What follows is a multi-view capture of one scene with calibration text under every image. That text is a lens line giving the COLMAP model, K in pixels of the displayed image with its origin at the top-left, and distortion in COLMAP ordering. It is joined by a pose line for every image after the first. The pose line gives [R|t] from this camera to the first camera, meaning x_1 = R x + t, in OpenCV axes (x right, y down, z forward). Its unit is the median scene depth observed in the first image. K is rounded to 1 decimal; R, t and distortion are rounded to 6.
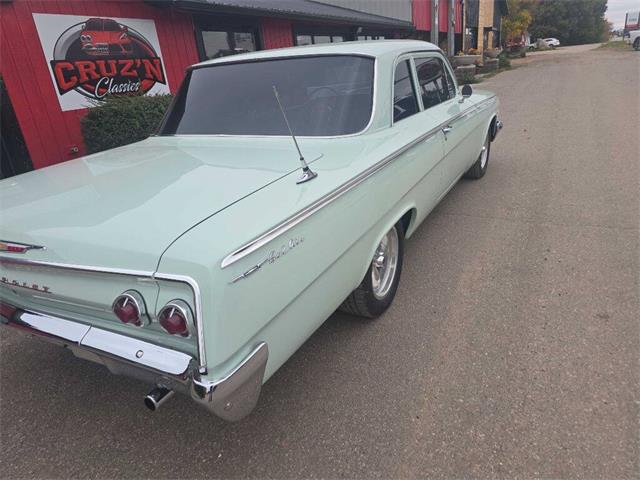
lens RADIAL K [[431.8, 0, 320.0], [0, 431.8, 240.0], [0, 0, 1]] dist [0.048759, -0.039393]
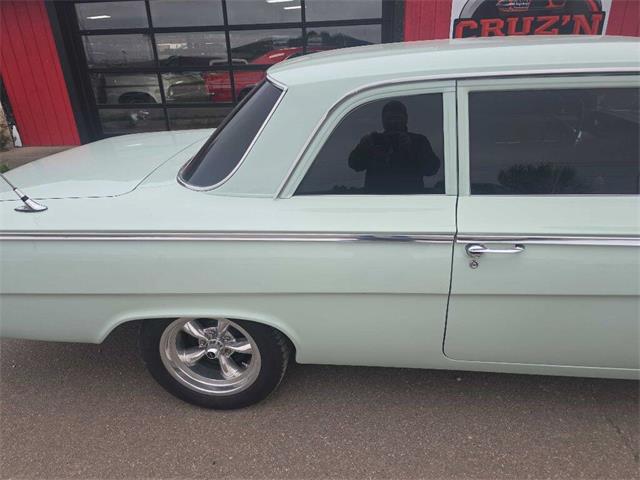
lens RADIAL K [[431.8, 0, 320.0], [0, 431.8, 240.0], [0, 0, 1]] dist [0.048759, -0.039393]
pose [[0.383010, 0.446914, -0.808438, 0.292086], [-0.338439, 0.882211, 0.327356, -0.173611], [0.859513, 0.148227, 0.489149, 0.296456]]
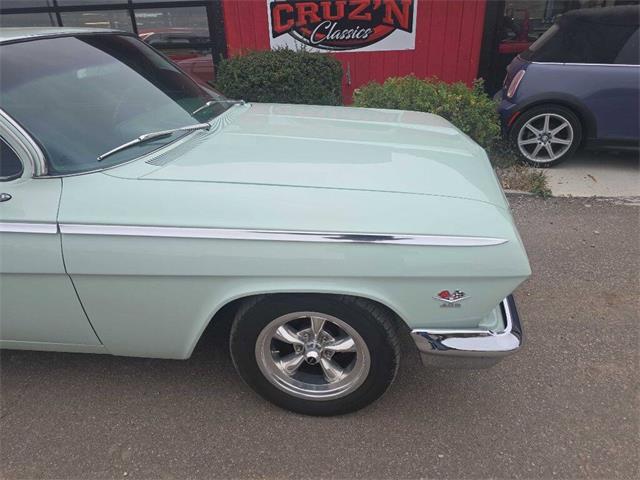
lens RADIAL K [[431.8, 0, 320.0], [0, 431.8, 240.0], [0, 0, 1]] dist [0.048759, -0.039393]
pose [[0.376553, 0.482320, -0.790933, 0.467565], [-0.341769, 0.865877, 0.365310, -0.321403], [0.861047, 0.132758, 0.490890, 0.636580]]
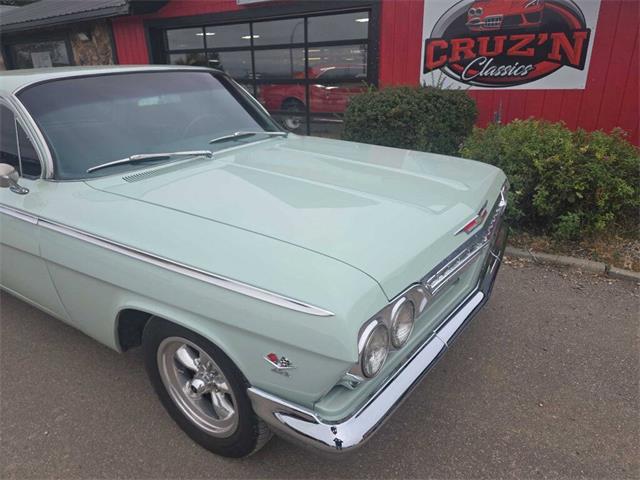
lens RADIAL K [[431.8, 0, 320.0], [0, 431.8, 240.0], [0, 0, 1]] dist [0.048759, -0.039393]
pose [[-0.079316, 0.457612, -0.885607, 0.480227], [-0.332747, 0.825297, 0.456250, -0.381587], [0.939675, 0.330871, 0.086810, 0.788825]]
